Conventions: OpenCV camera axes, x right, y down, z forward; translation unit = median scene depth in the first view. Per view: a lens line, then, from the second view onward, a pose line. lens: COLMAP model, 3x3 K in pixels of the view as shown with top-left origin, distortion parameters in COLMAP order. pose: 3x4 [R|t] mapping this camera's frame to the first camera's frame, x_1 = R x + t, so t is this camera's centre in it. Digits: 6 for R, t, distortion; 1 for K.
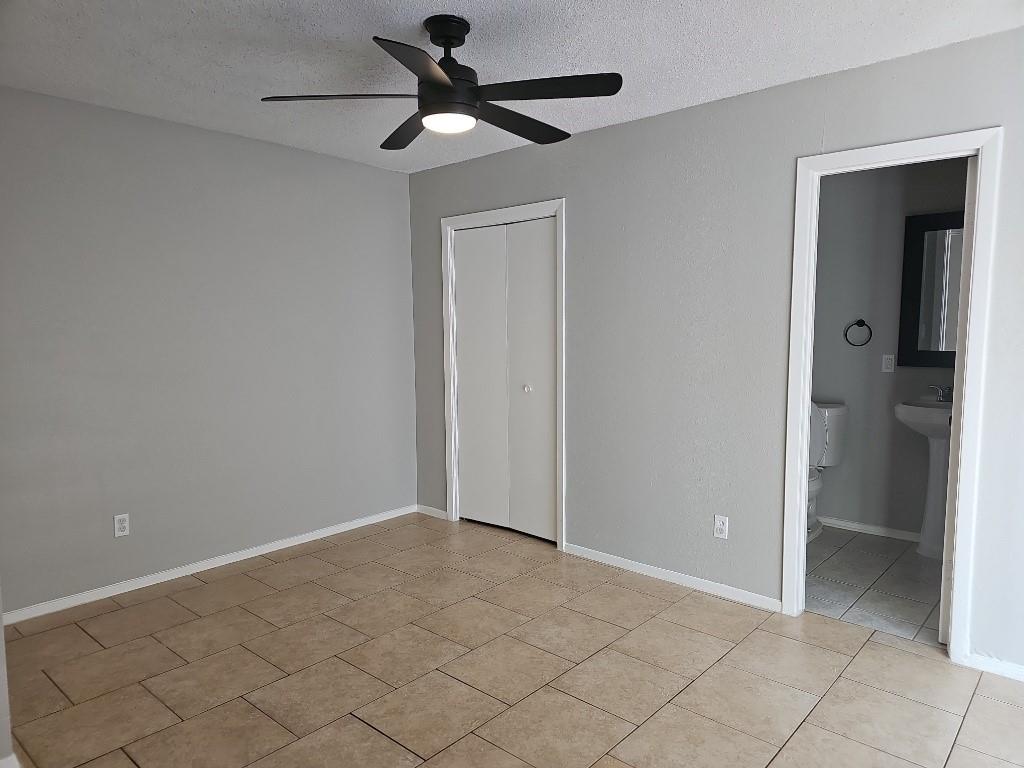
lens RADIAL K [[678.3, 0, 503.6], [0, 678.3, 380.3], [0, 0, 1]] dist [0.085189, -0.089054]
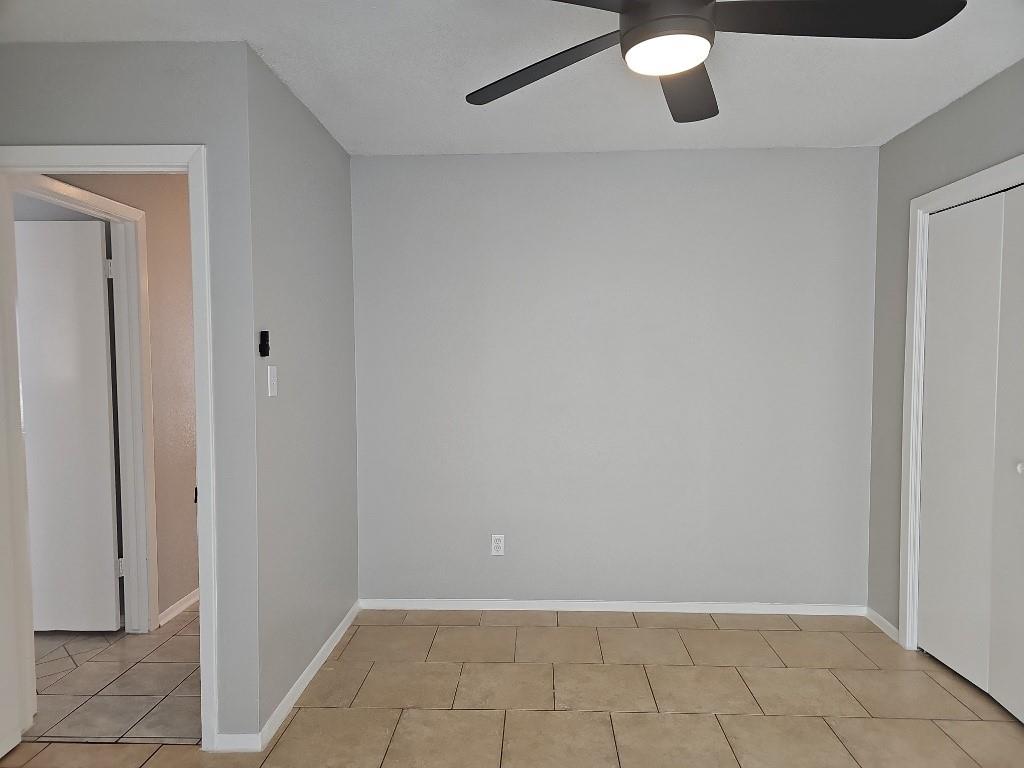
lens RADIAL K [[678.3, 0, 503.6], [0, 678.3, 380.3], [0, 0, 1]] dist [0.085189, -0.089054]
pose [[0.640969, 0.038046, -0.766623, 0.240182], [-0.061712, 0.998092, -0.002064, -0.039071], [0.765082, 0.048633, 0.642094, 0.325305]]
